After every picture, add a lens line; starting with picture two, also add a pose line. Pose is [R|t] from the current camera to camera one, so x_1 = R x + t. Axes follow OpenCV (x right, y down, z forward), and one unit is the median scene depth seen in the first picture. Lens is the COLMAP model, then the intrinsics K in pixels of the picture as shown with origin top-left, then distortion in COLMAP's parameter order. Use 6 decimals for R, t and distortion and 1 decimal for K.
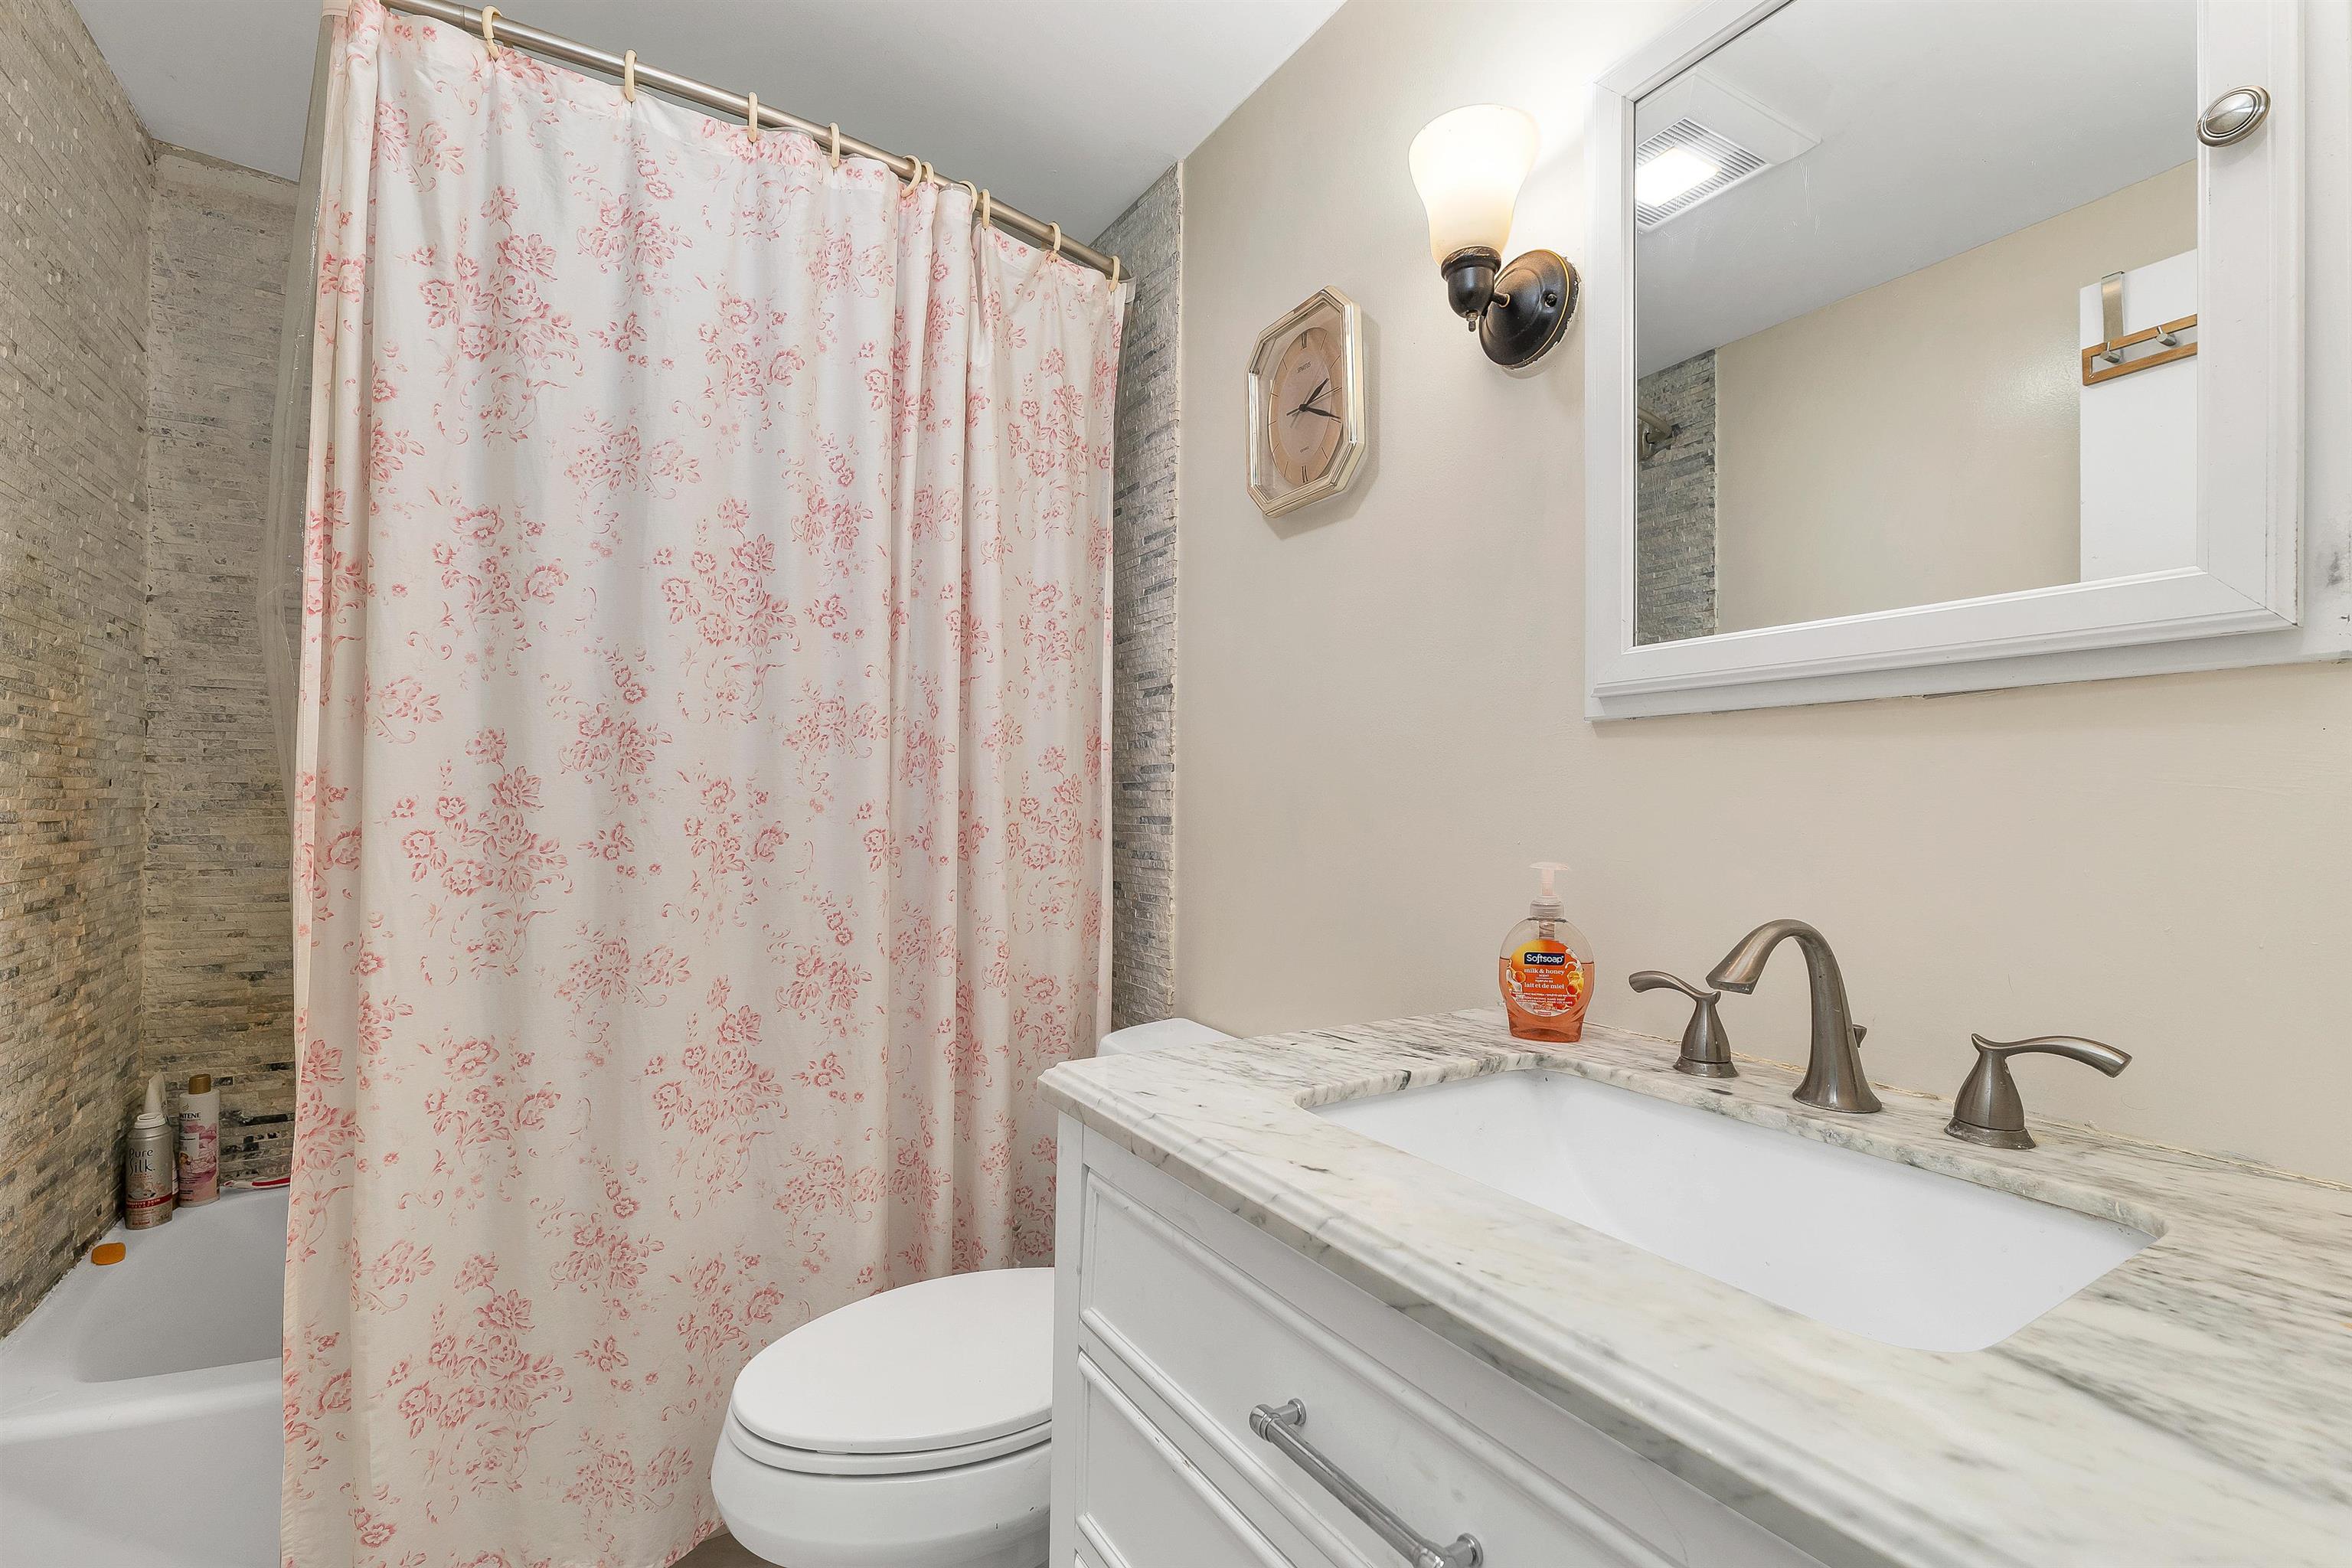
lens RADIAL K [[1008.1, 0, 1176.6], [0, 1008.1, 792.3], [0, 0, 1]] dist [0.003994, -0.007370]
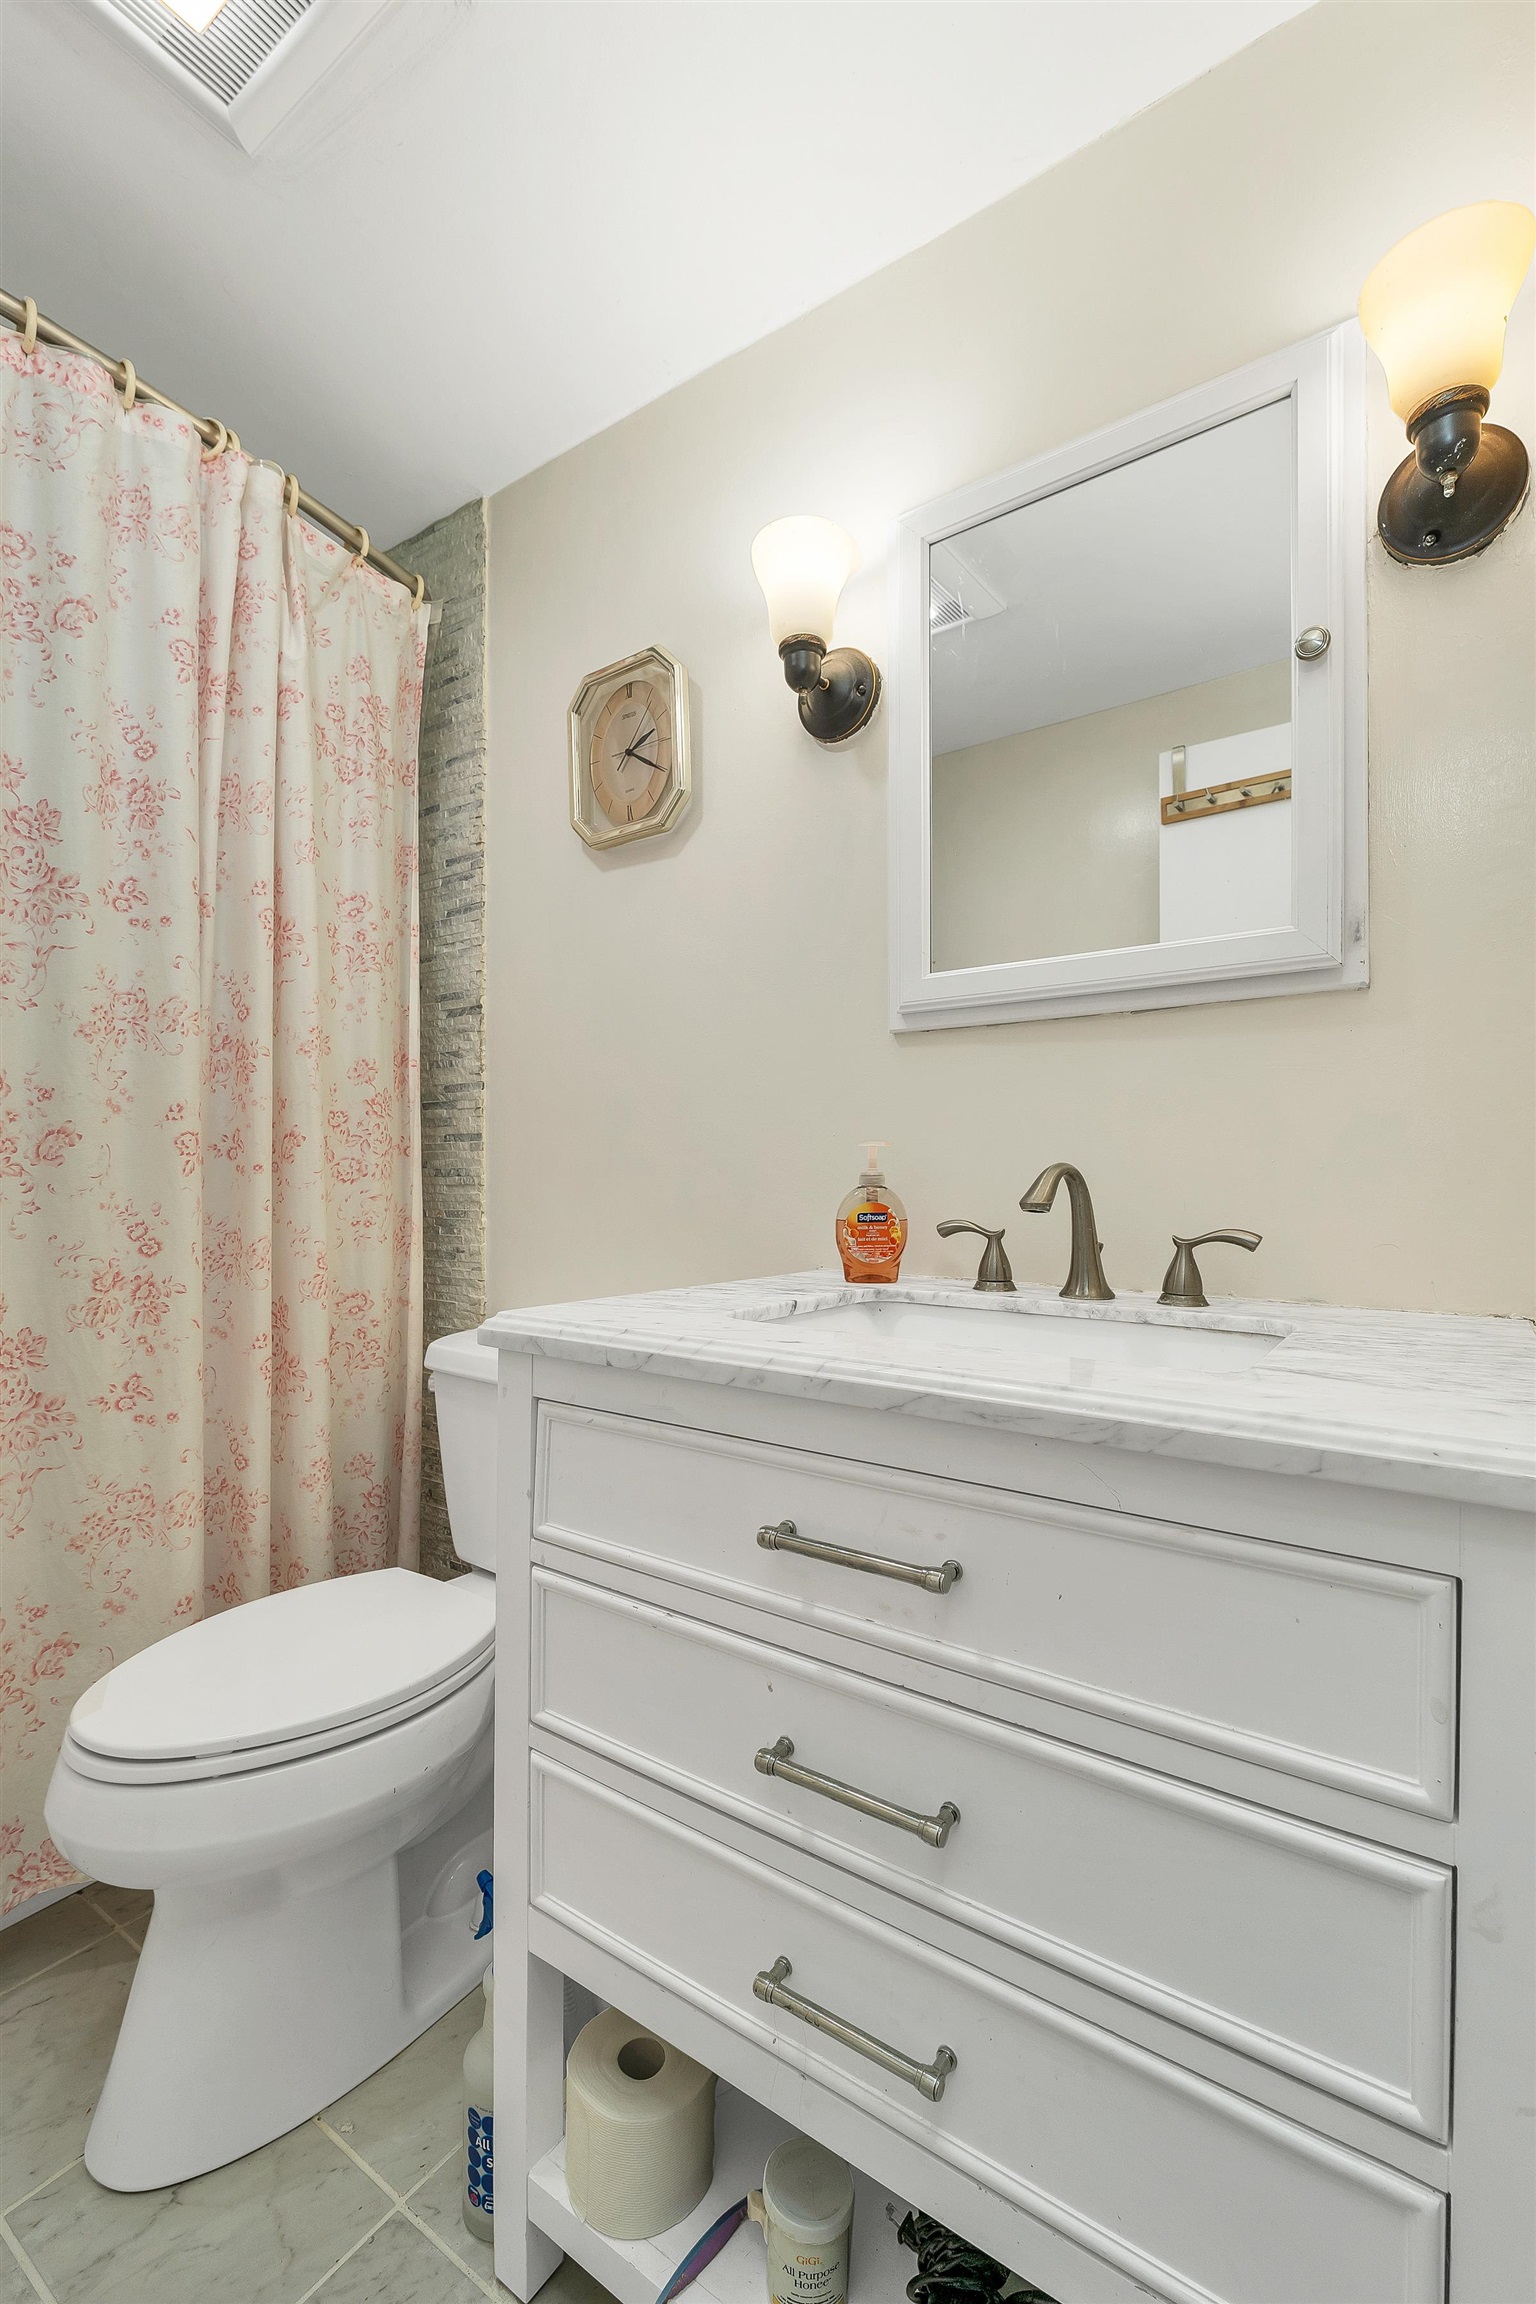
lens RADIAL K [[980.4, 0, 767.2], [0, 980.4, 1160.4], [0, 0, 1]] dist [0.002302, -0.000430]
pose [[0.924088, -0.005128, 0.382145, -0.147444], [0.003401, 0.999981, 0.005192, 0.059223], [-0.382164, -0.003499, 0.924088, -0.047036]]
